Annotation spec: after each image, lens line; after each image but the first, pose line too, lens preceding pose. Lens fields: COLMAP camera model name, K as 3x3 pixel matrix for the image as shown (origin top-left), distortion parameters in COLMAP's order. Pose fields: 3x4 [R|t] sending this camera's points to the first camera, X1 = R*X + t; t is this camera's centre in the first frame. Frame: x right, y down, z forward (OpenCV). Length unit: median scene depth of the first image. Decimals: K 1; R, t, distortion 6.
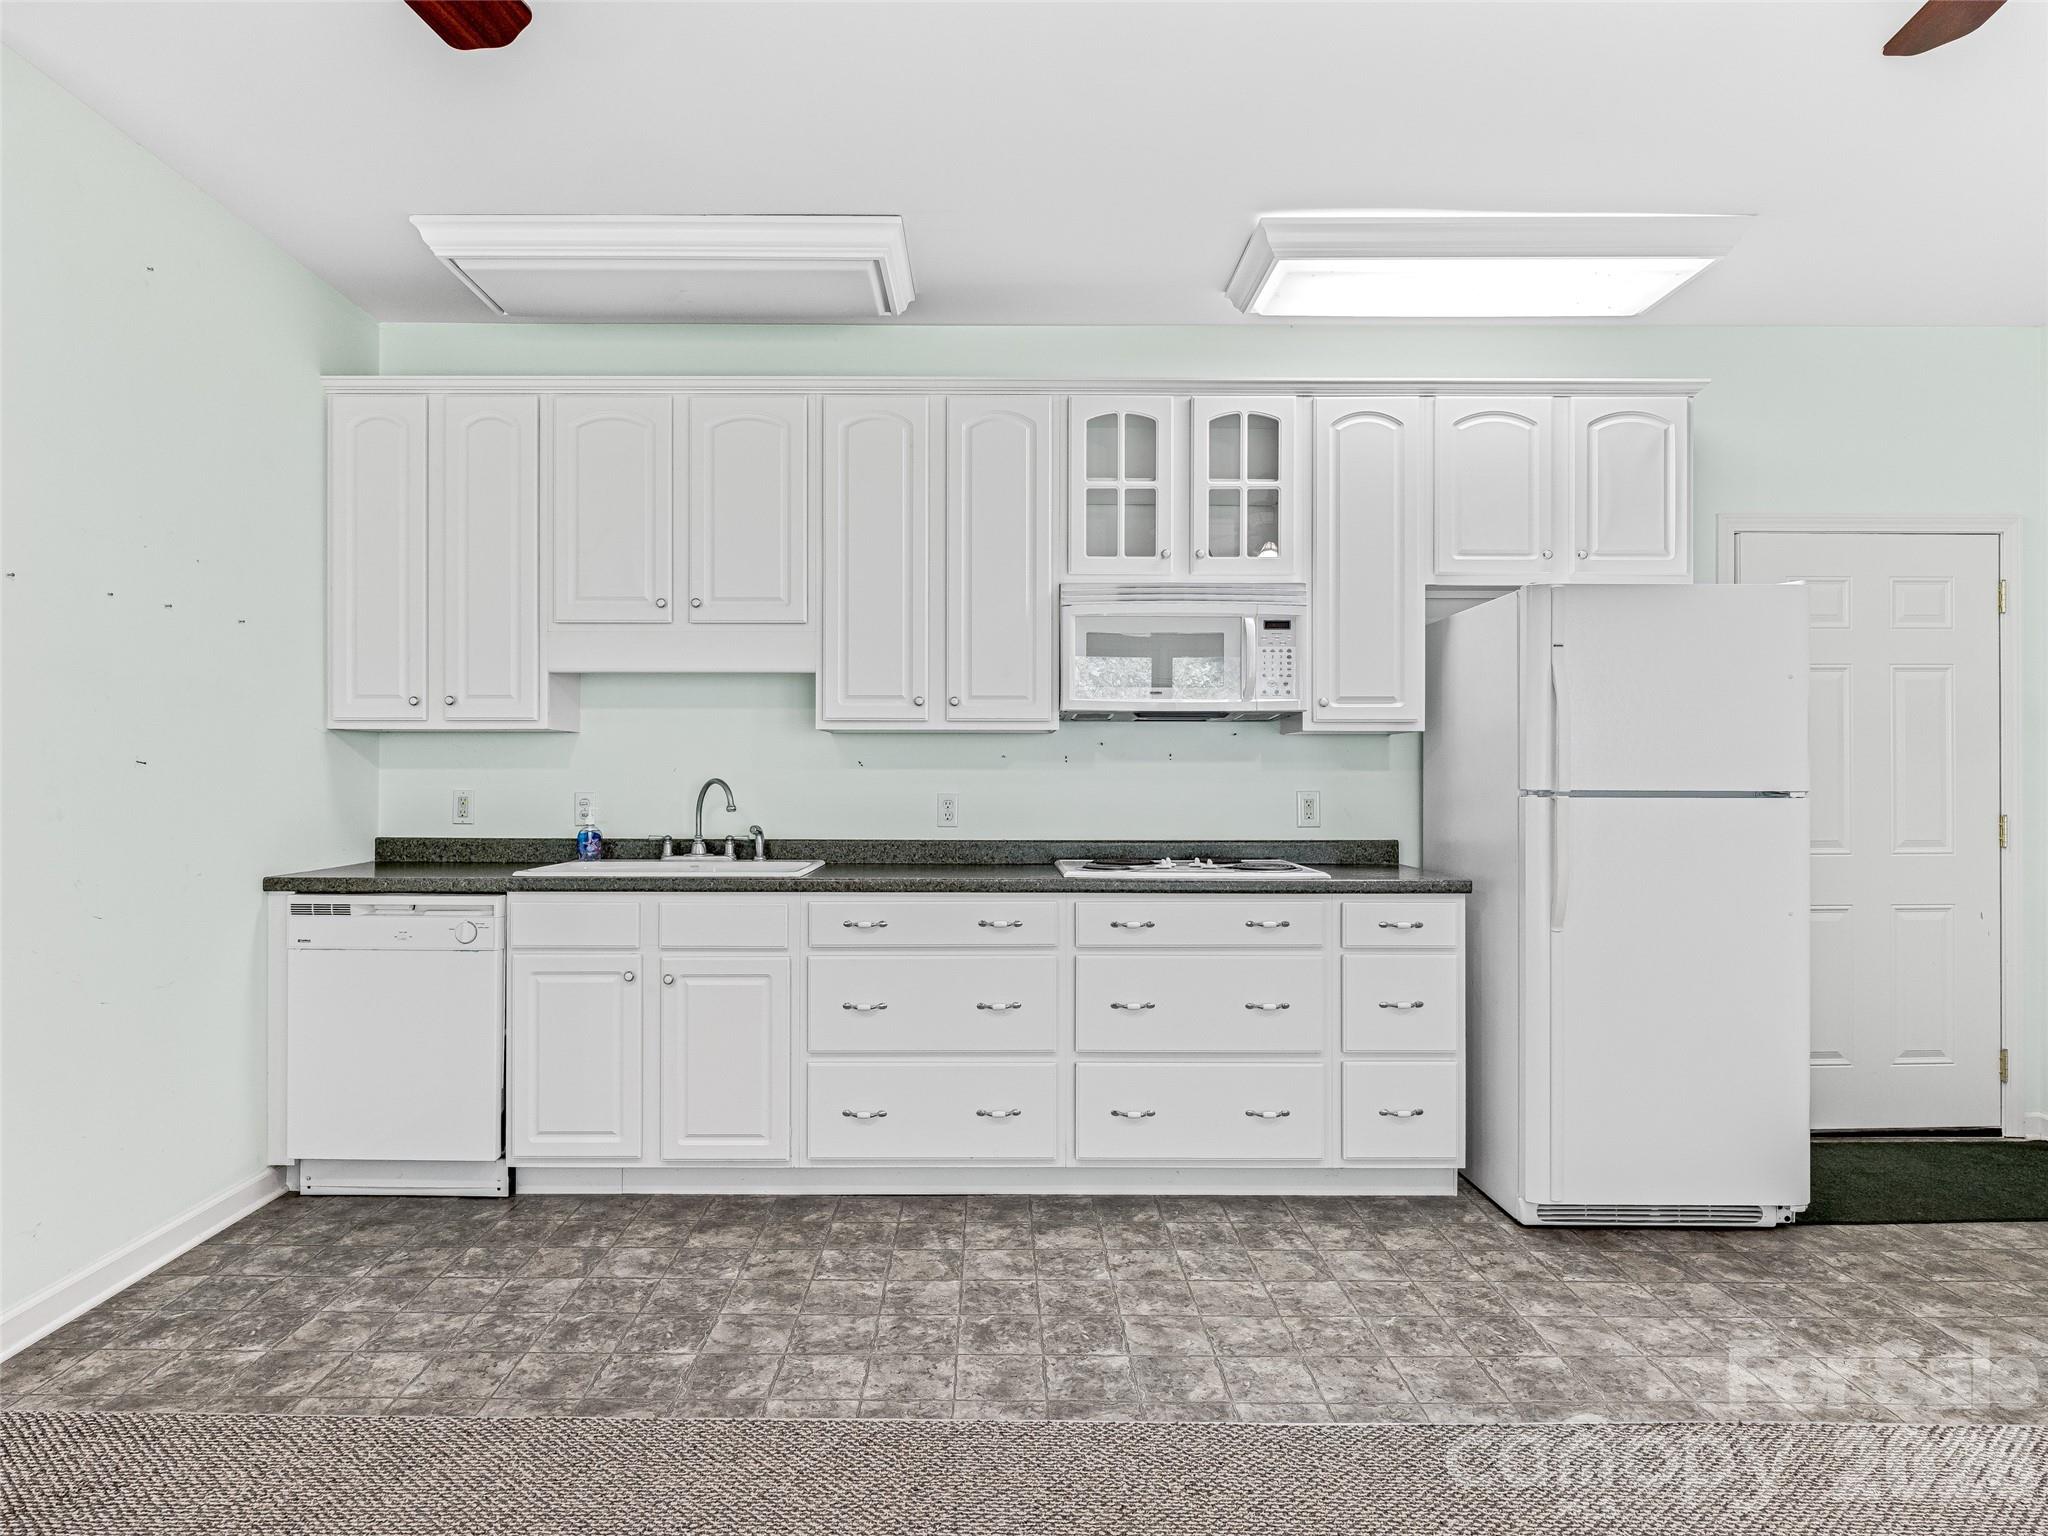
lens RADIAL K [[1166.3, 0, 1019.2], [0, 1166.3, 753.6], [0, 0, 1]] dist [-0.002368, -0.000556]
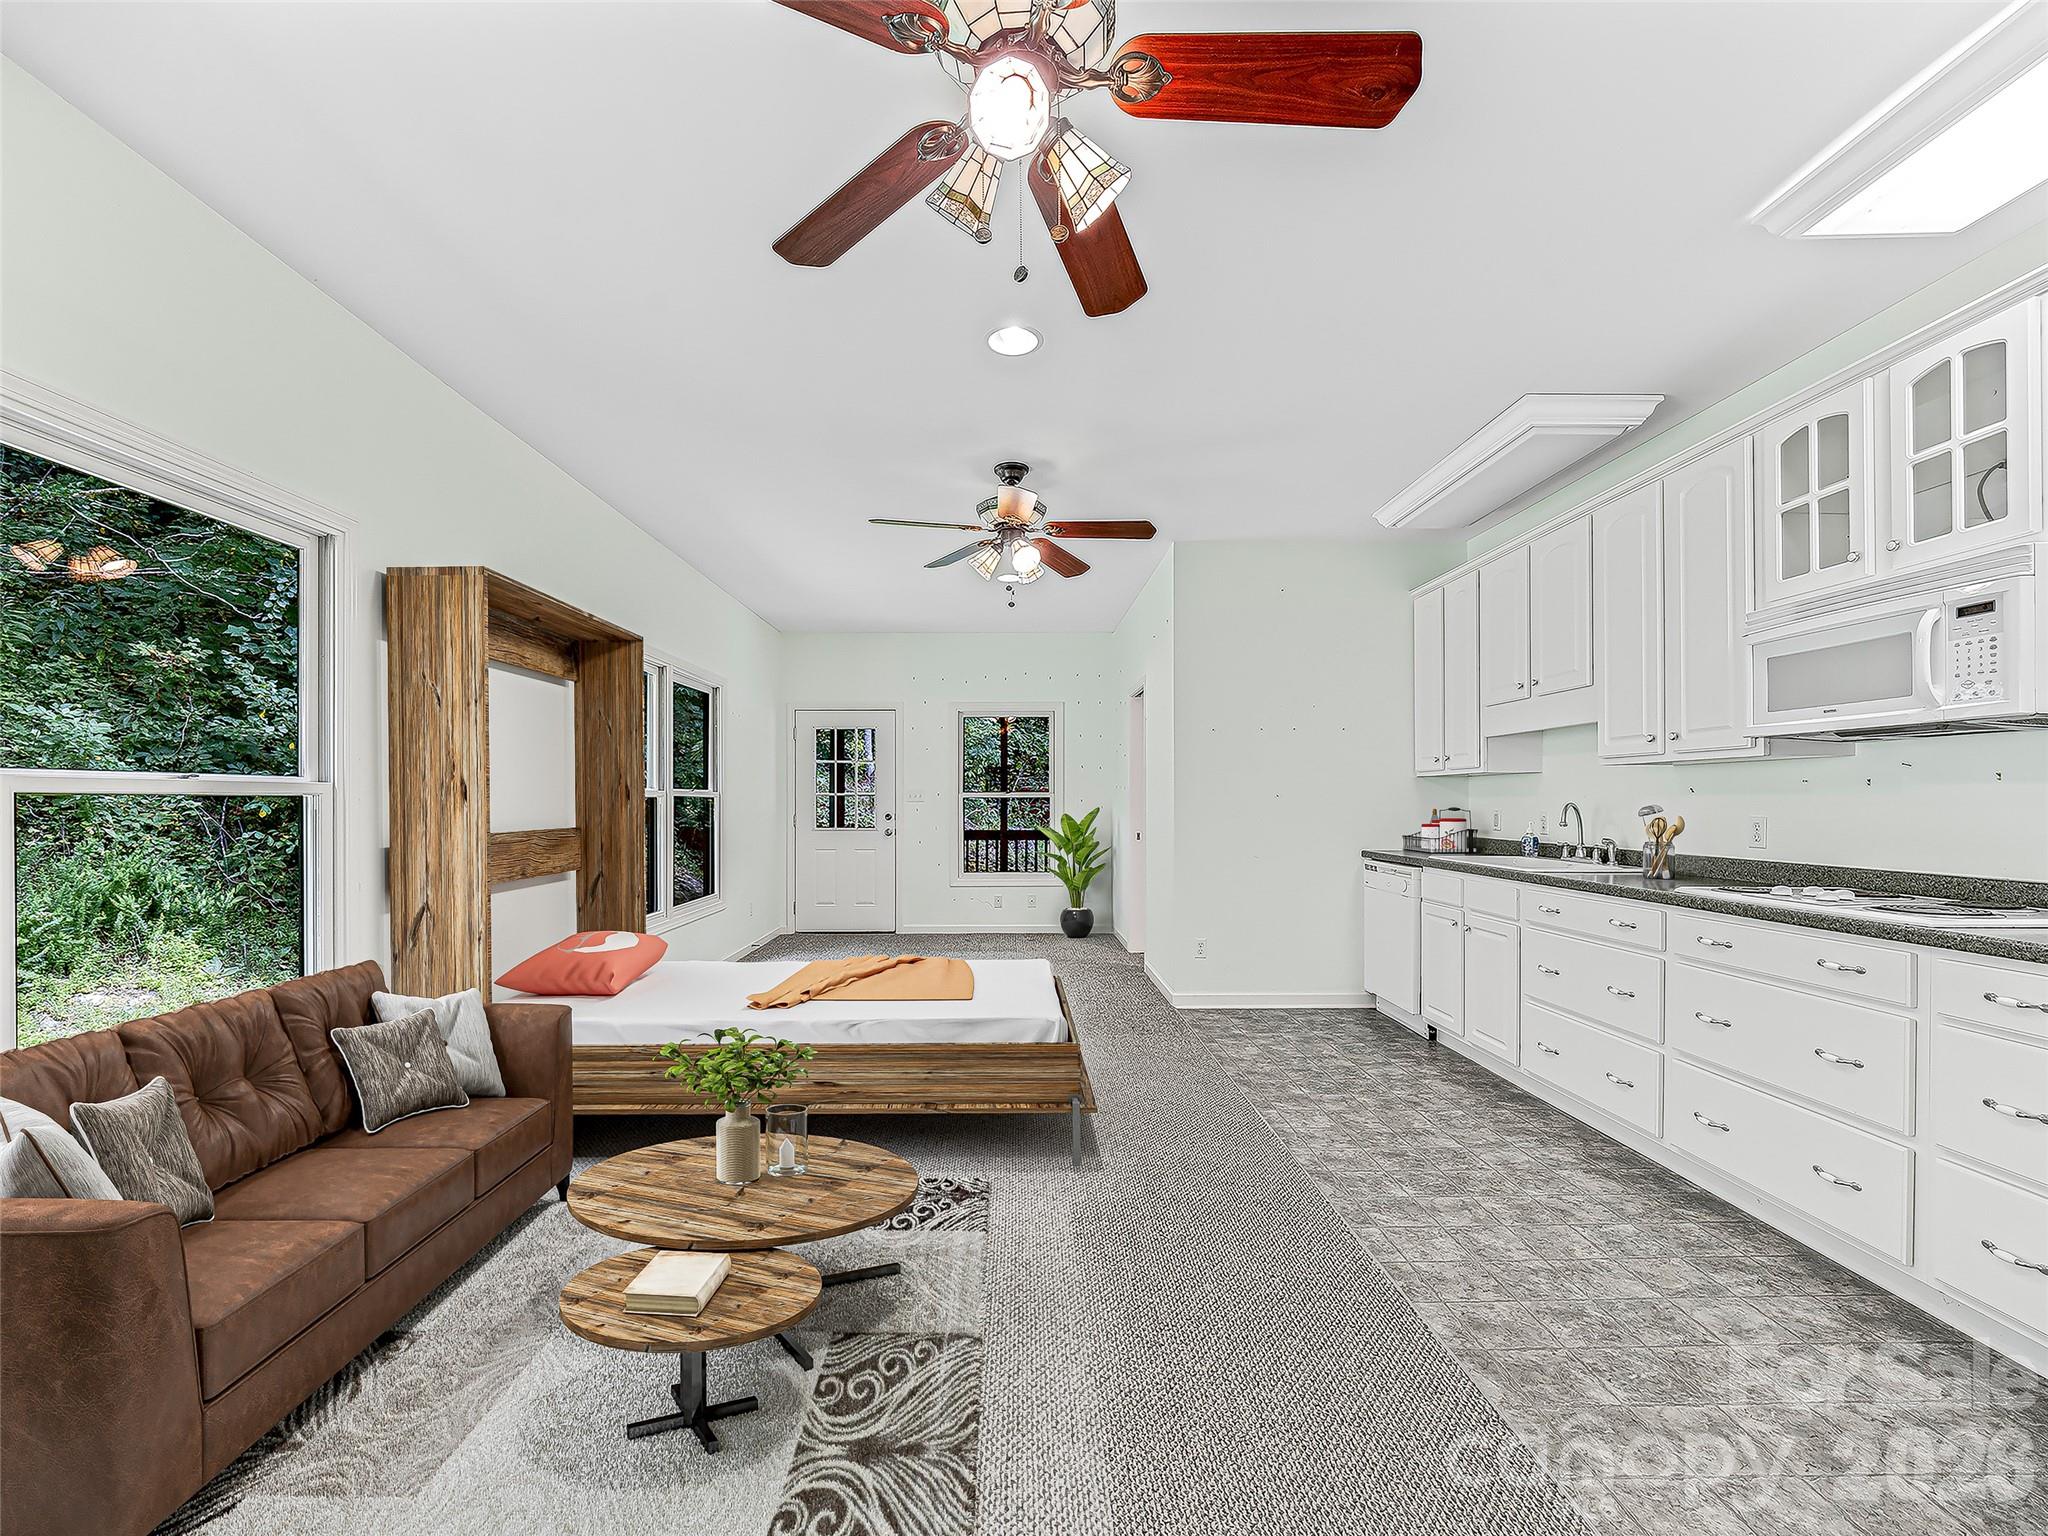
lens RADIAL K [[846.1, 0, 1005.5], [0, 846.1, 777.0], [0, 0, 1]] dist [-0.003548, -0.000807]
pose [[0.005106, -0.029346, -0.999556, 0.787358], [0.017713, 0.999415, -0.029252, 0.008755], [0.999830, -0.017556, 0.005623, 0.334818]]
